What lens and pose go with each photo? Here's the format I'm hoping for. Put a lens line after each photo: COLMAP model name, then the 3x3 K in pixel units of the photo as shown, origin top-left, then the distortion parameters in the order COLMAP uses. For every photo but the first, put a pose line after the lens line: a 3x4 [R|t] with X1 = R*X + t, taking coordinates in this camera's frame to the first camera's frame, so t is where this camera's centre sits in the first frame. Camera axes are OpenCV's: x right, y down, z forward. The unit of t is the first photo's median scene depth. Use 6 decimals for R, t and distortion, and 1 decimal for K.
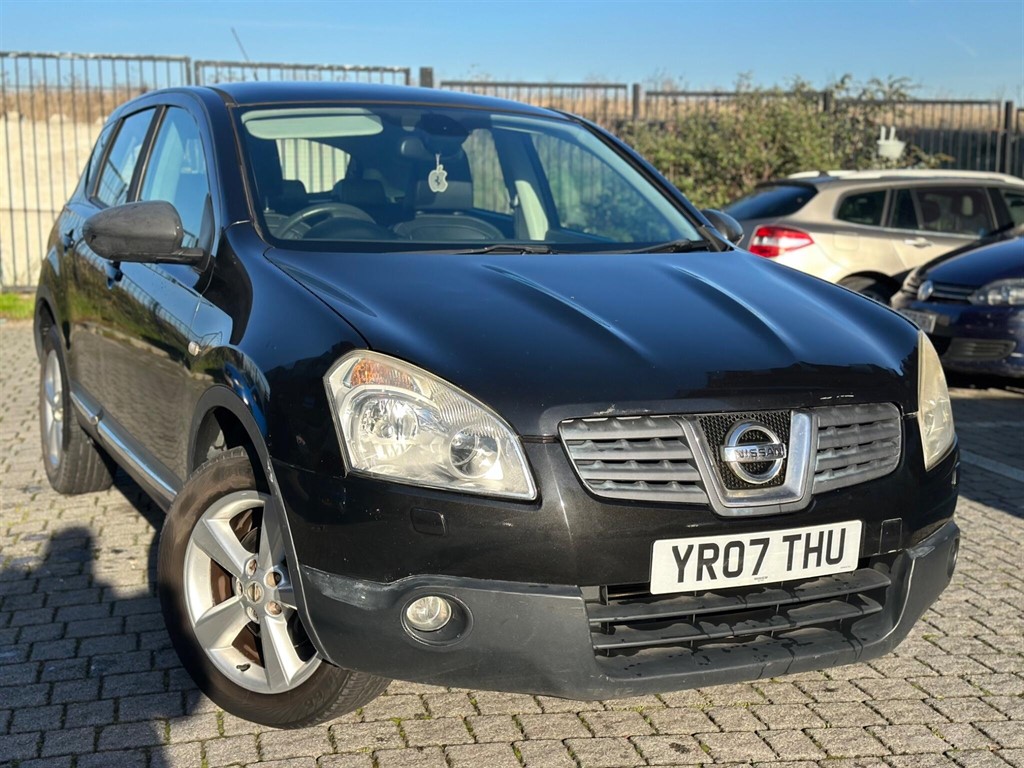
lens RADIAL K [[1431.6, 0, 509.5], [0, 1431.6, 388.1], [0, 0, 1]] dist [0.211132, -0.437986]
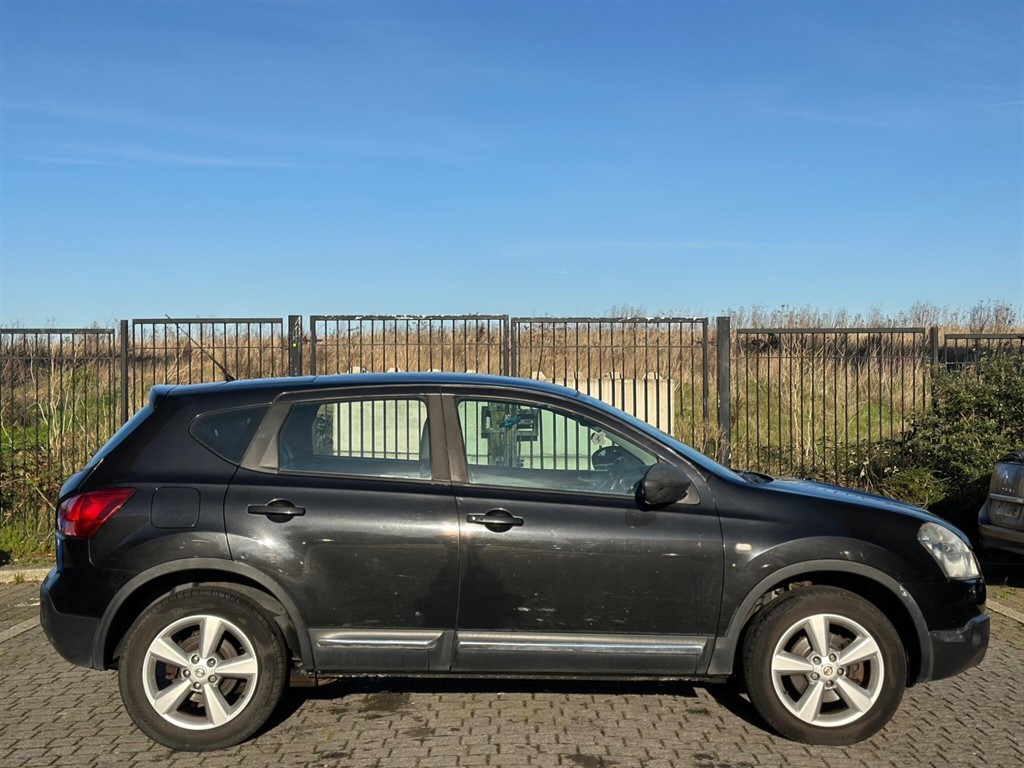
lens RADIAL K [[1431.6, 0, 509.5], [0, 1431.6, 388.1], [0, 0, 1]] dist [0.211132, -0.437986]
pose [[0.974659, -0.007474, -0.223569, 0.098987], [-0.027331, 0.987975, -0.152177, -0.019965], [0.222018, 0.154432, 0.962735, -0.173392]]
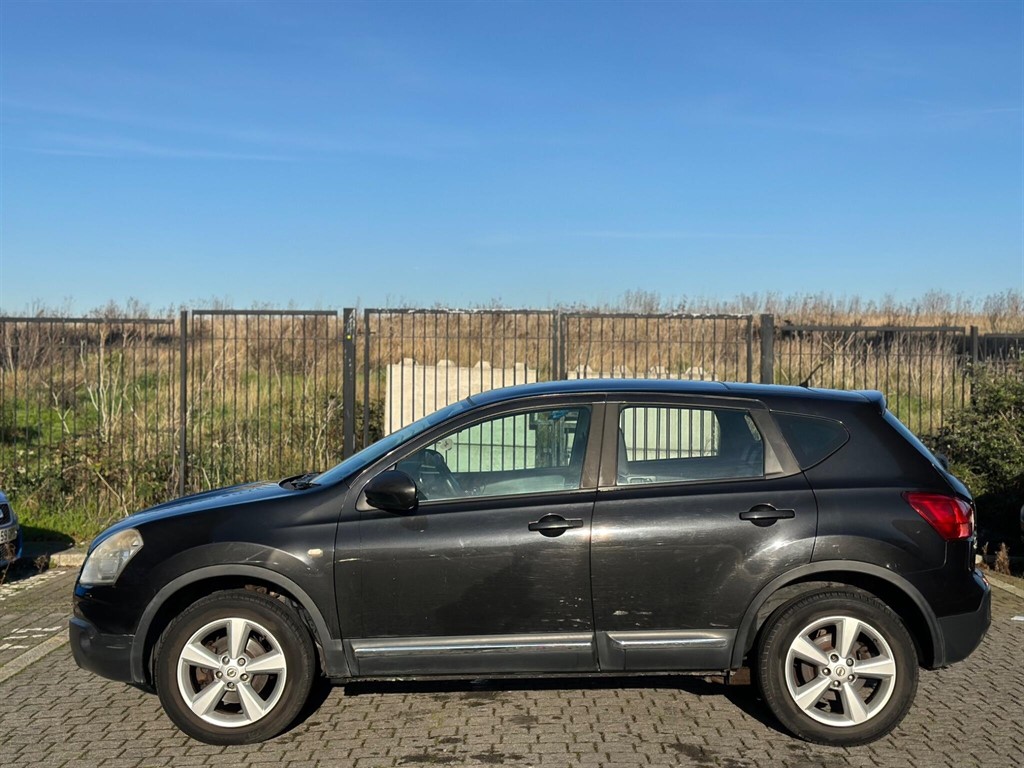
lens RADIAL K [[1431.4, 0, 512.0], [0, 1431.4, 384.0], [0, 0, 1]] dist [0.218172, -0.480418]
pose [[0.974390, 0.005872, -0.224788, -0.003363], [-0.038522, 0.989240, -0.141139, -0.037100], [0.221541, 0.146184, 0.964132, -0.314299]]
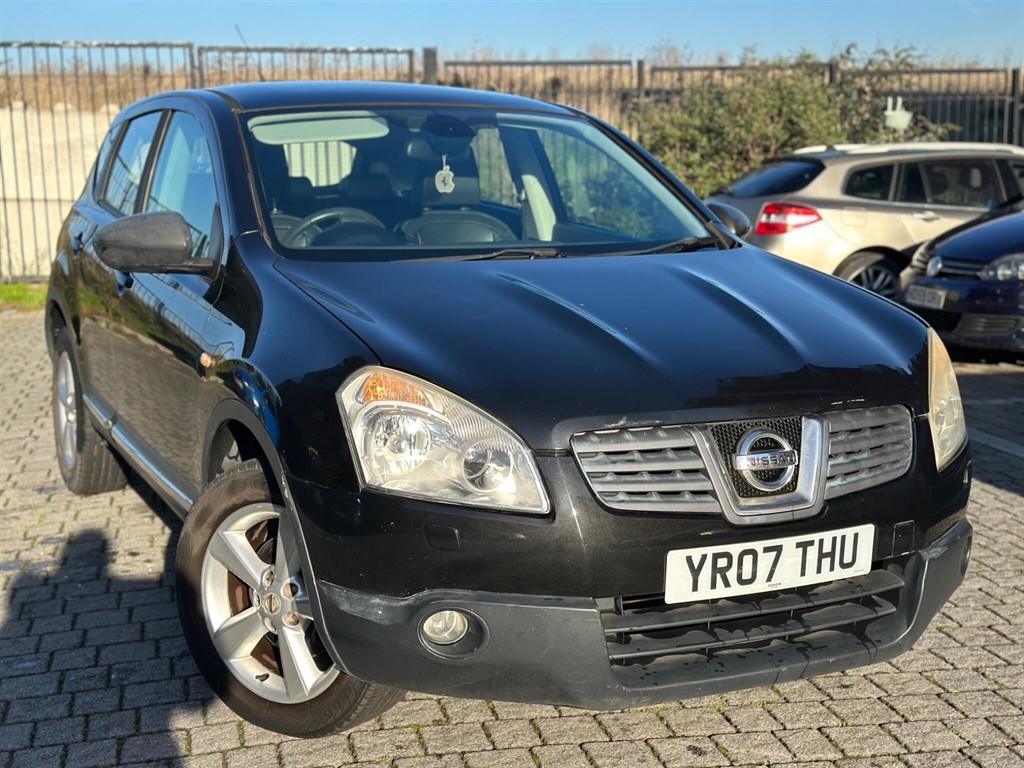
lens RADIAL K [[1431.4, 0, 512.0], [0, 1431.4, 384.0], [0, 0, 1]] dist [0.218172, -0.480418]
pose [[0.999800, -0.019316, -0.005226, -0.000715], [0.019405, 0.999659, 0.017447, -0.025686], [0.004887, -0.017544, 0.999834, -0.003944]]
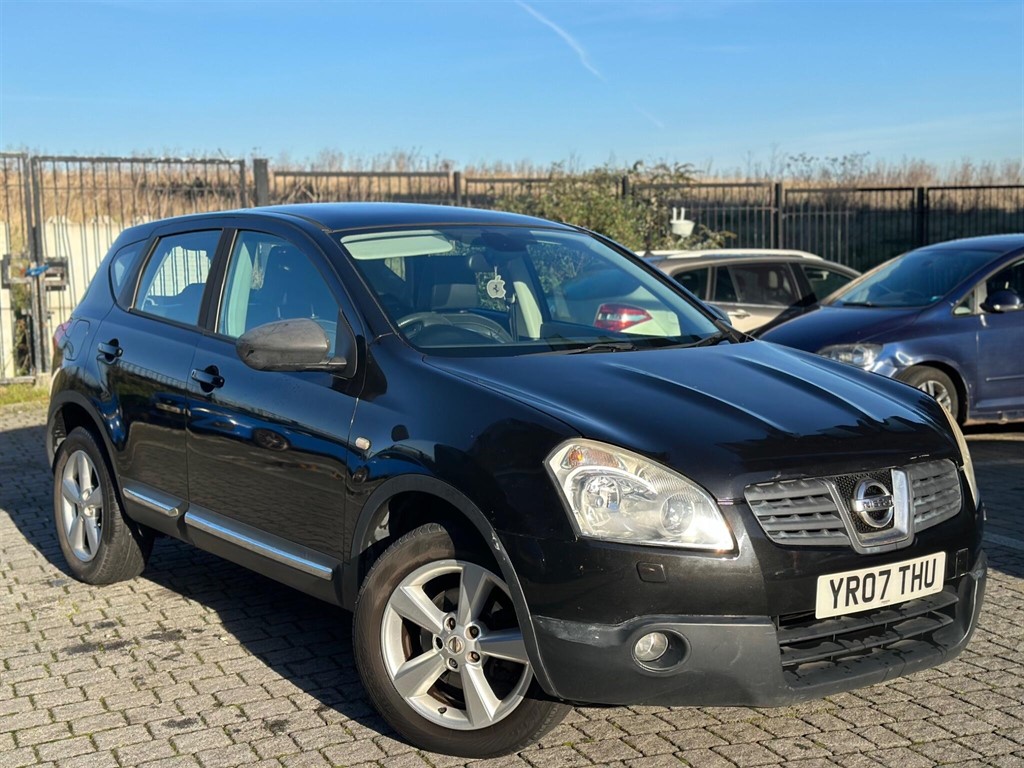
lens RADIAL K [[1431.6, 0, 509.5], [0, 1431.6, 388.1], [0, 0, 1]] dist [0.211132, -0.437986]
pose [[0.980718, -0.044125, 0.190384, -0.342242], [0.052855, 0.997759, -0.041022, -0.019100], [-0.188147, 0.050294, 0.980852, -0.184296]]
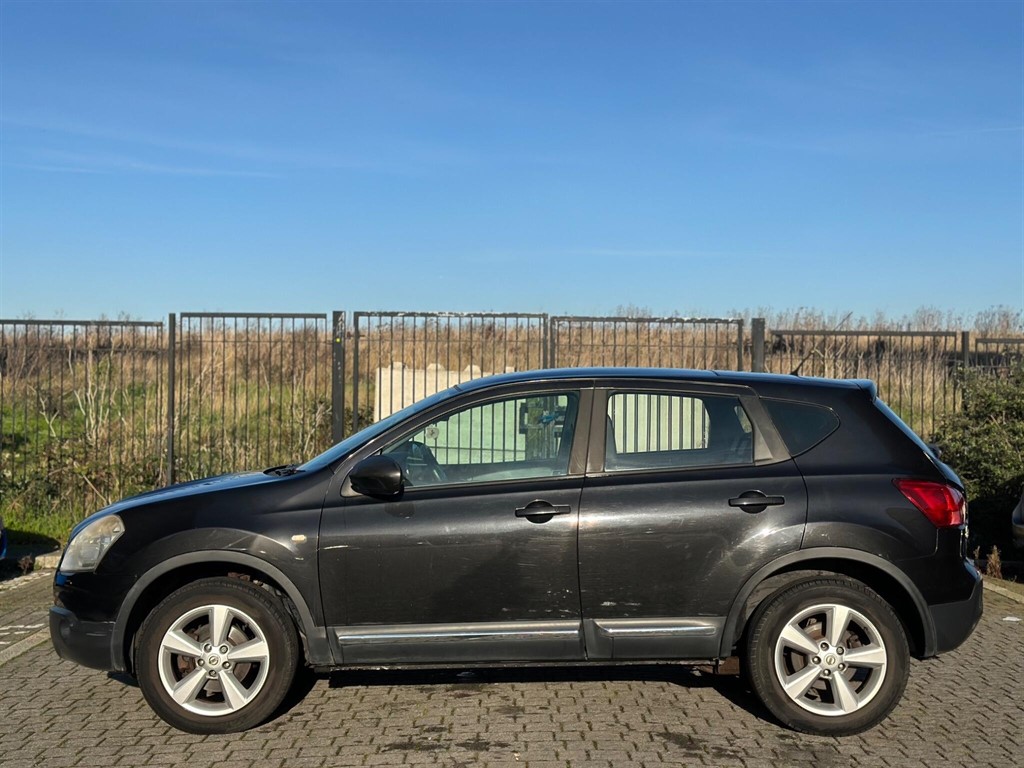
lens RADIAL K [[1431.6, 0, 509.5], [0, 1431.6, 388.1], [0, 0, 1]] dist [0.211132, -0.437986]
pose [[0.975248, 0.006462, -0.221018, -0.002266], [-0.040753, 0.987701, -0.150948, 0.001541], [0.217324, 0.156219, 0.963517, -0.284923]]
